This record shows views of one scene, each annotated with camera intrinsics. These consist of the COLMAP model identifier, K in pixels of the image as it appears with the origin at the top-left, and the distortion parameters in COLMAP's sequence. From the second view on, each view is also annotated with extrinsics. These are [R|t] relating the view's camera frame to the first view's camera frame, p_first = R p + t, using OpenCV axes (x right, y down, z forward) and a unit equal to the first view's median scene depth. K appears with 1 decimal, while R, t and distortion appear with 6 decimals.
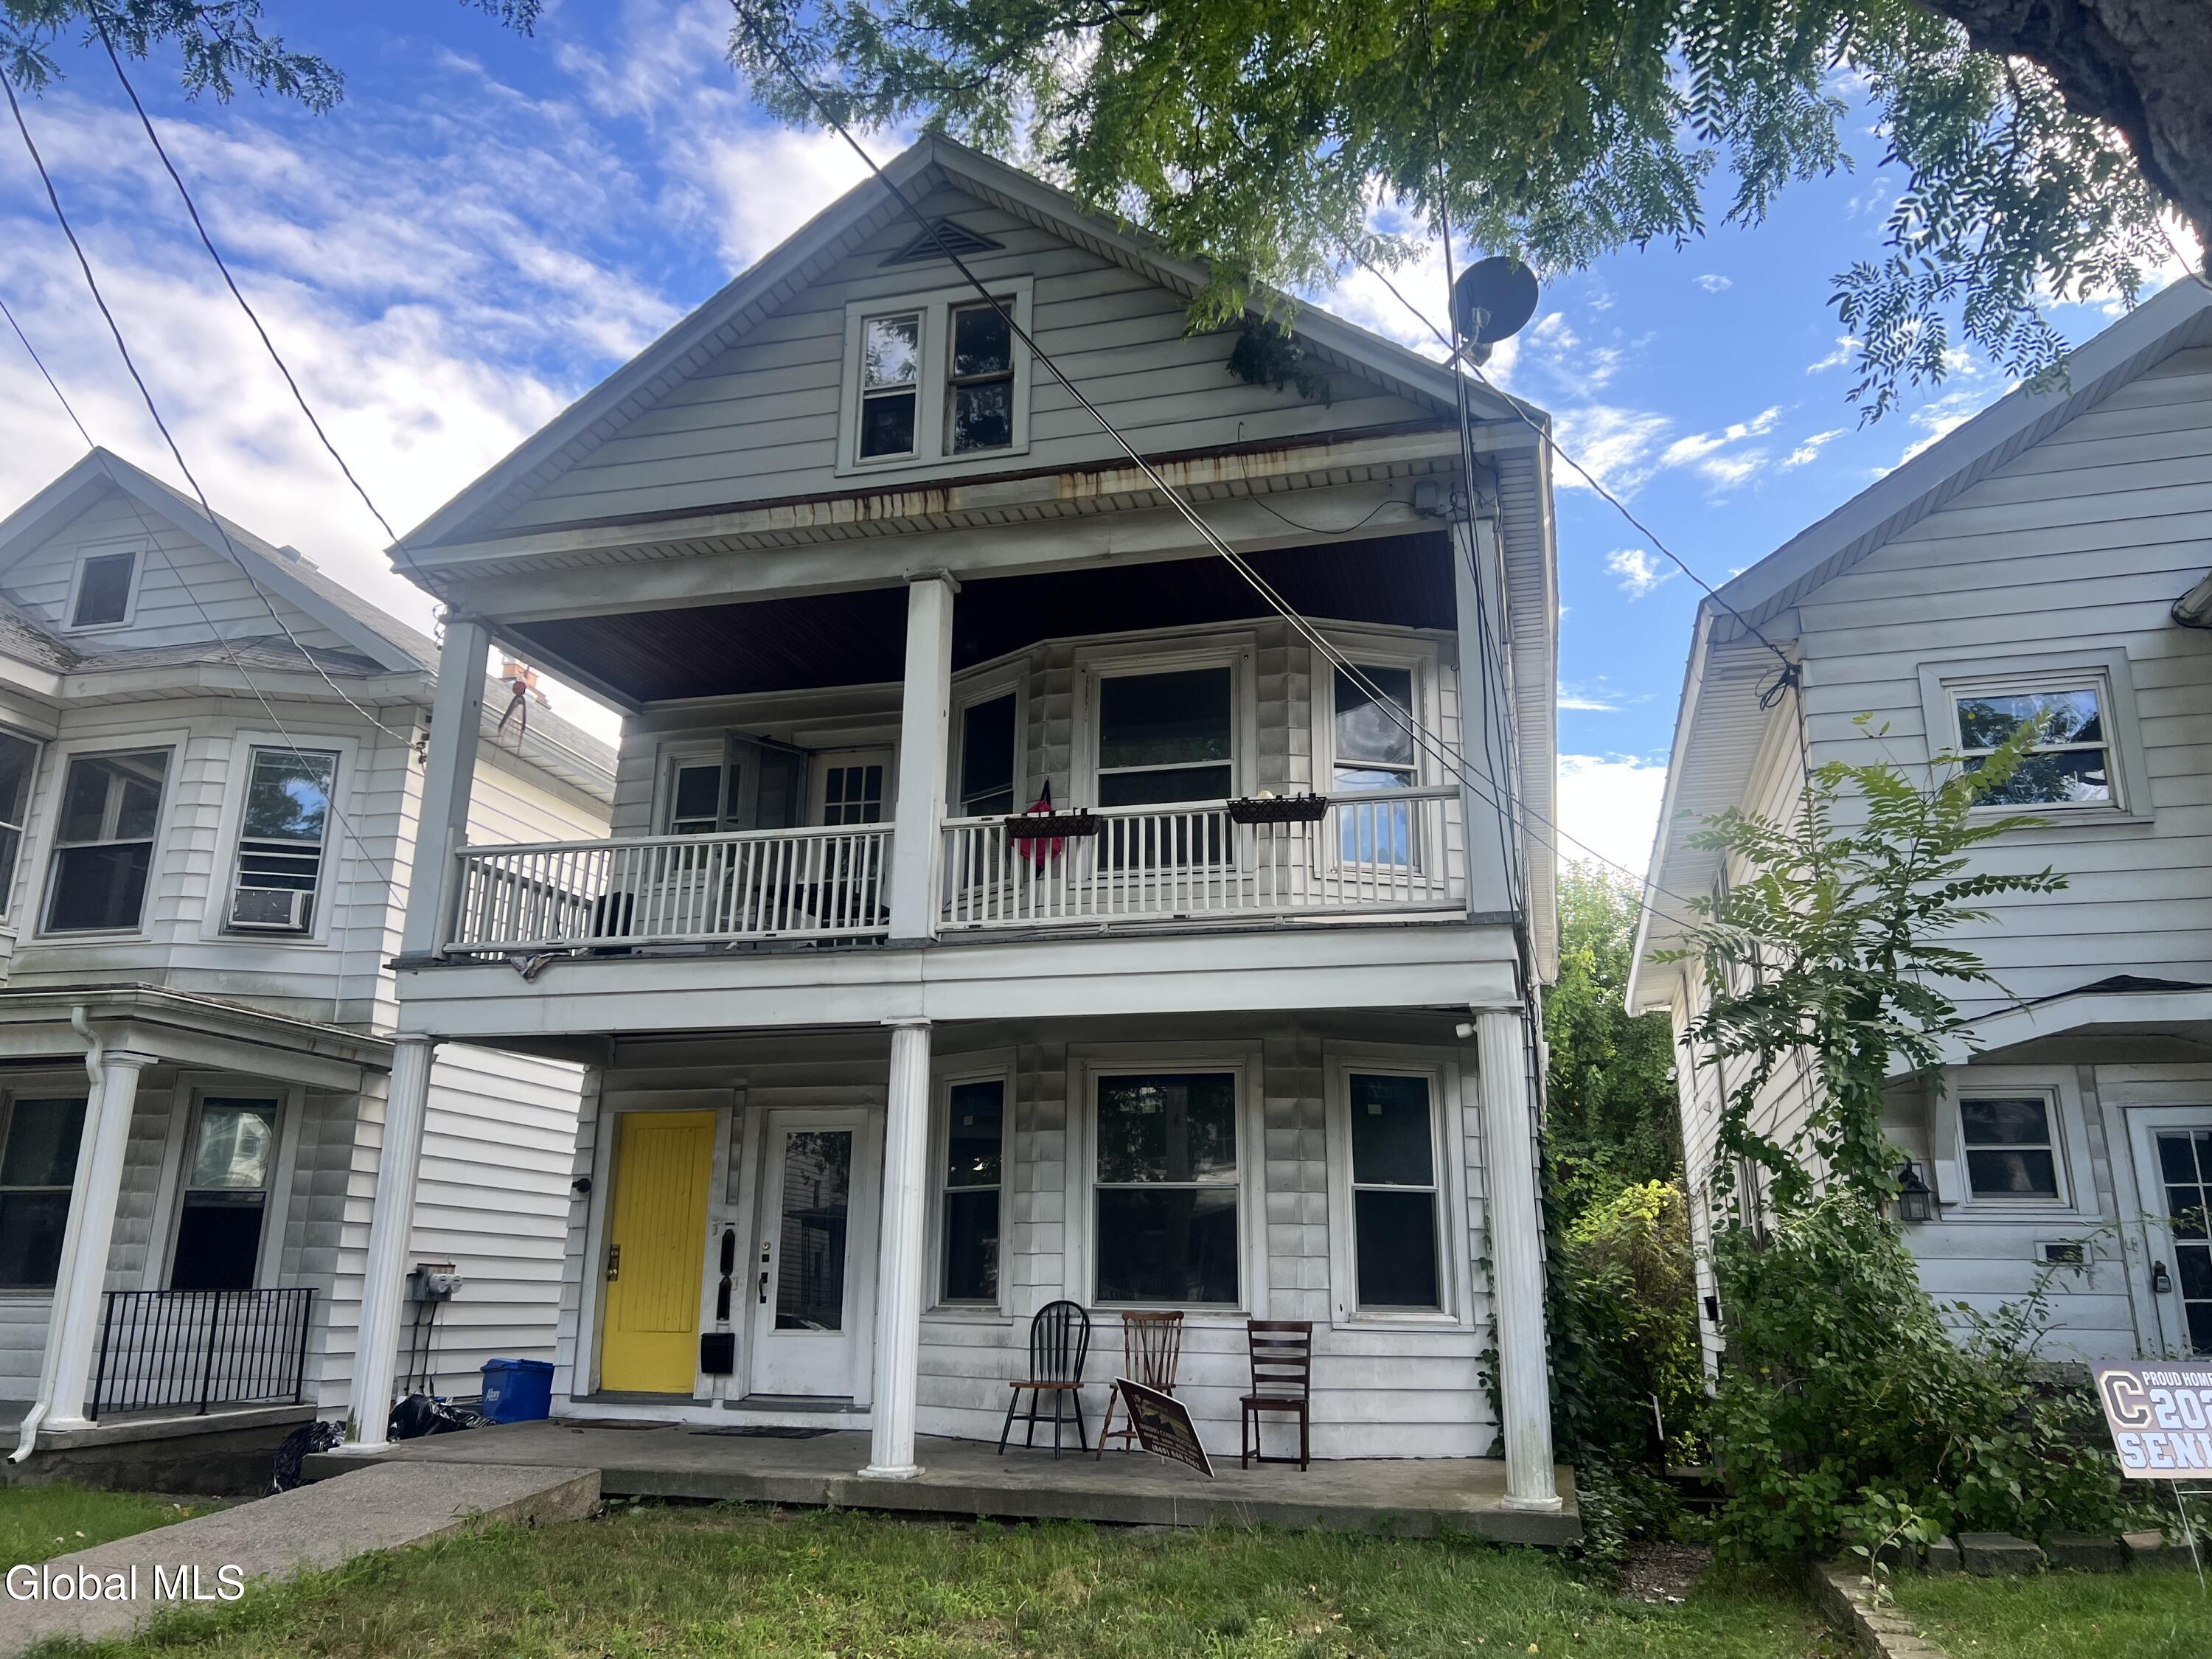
lens RADIAL K [[1664.7, 0, 1108.2], [0, 1664.7, 831.8], [0, 0, 1]] dist [0.056451, -0.058587]
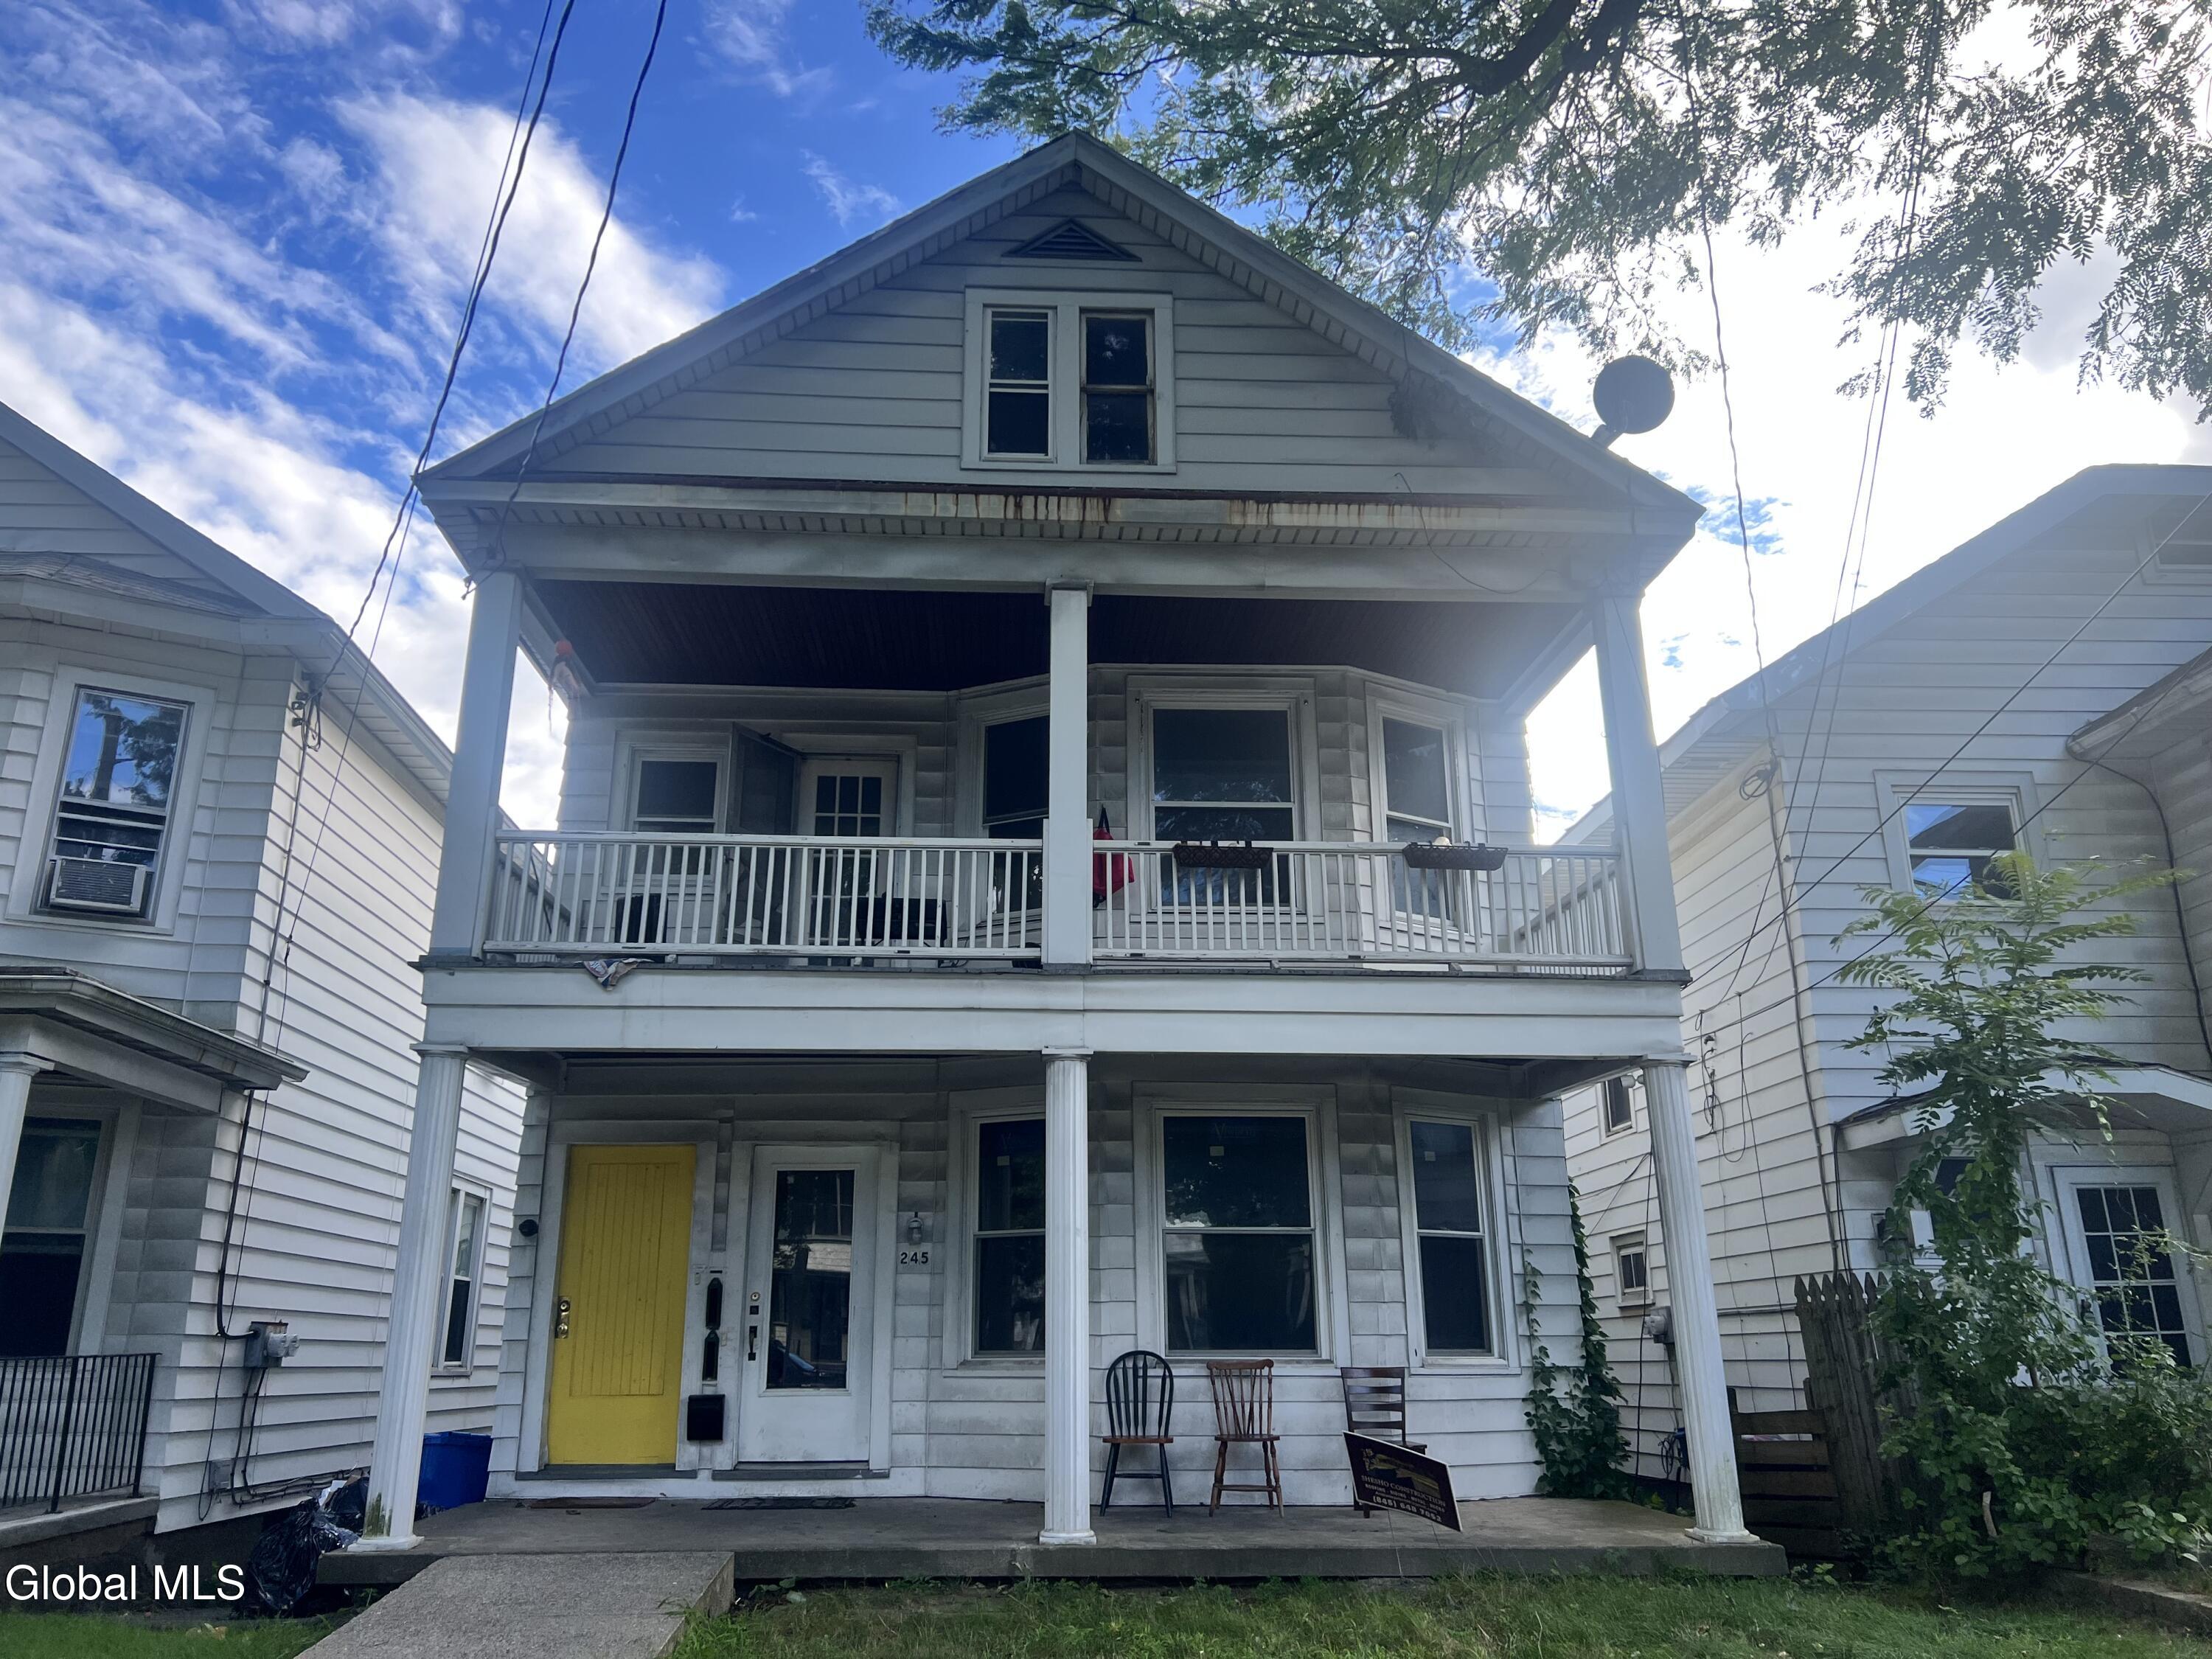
lens RADIAL K [[1664.7, 0, 1102.6], [0, 1664.7, 830.2], [0, 0, 1]] dist [0.056451, -0.058587]
pose [[0.948165, 0.078254, 0.307993, -0.355812], [-0.069035, 0.996782, -0.040732, 0.022726], [-0.310190, 0.017358, 0.950516, 0.086073]]
